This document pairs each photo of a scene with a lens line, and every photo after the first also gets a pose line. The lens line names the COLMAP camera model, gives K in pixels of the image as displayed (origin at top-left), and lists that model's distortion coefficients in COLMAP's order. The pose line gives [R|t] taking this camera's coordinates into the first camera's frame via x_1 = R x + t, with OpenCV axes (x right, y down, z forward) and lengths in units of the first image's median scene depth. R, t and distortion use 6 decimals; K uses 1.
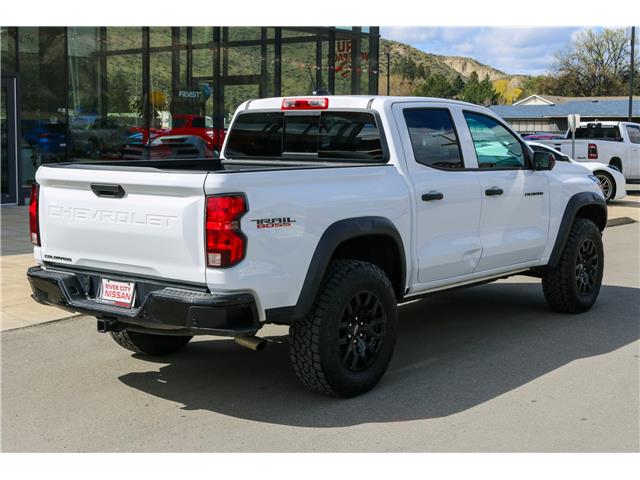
lens RADIAL K [[999.6, 0, 320.0], [0, 999.6, 240.0], [0, 0, 1]] dist [0.004607, 0.030565]
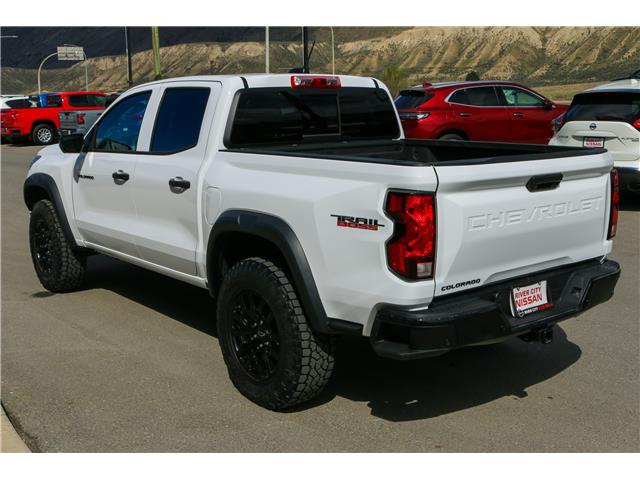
lens RADIAL K [[760.2, 0, 320.0], [0, 760.2, 240.0], [0, 0, 1]] dist [-0.067068, -0.015393]
pose [[0.219623, -0.181963, 0.958465, -0.863190], [0.118930, 0.980118, 0.158822, -0.123832], [-0.968308, 0.079109, 0.236898, 1.003849]]
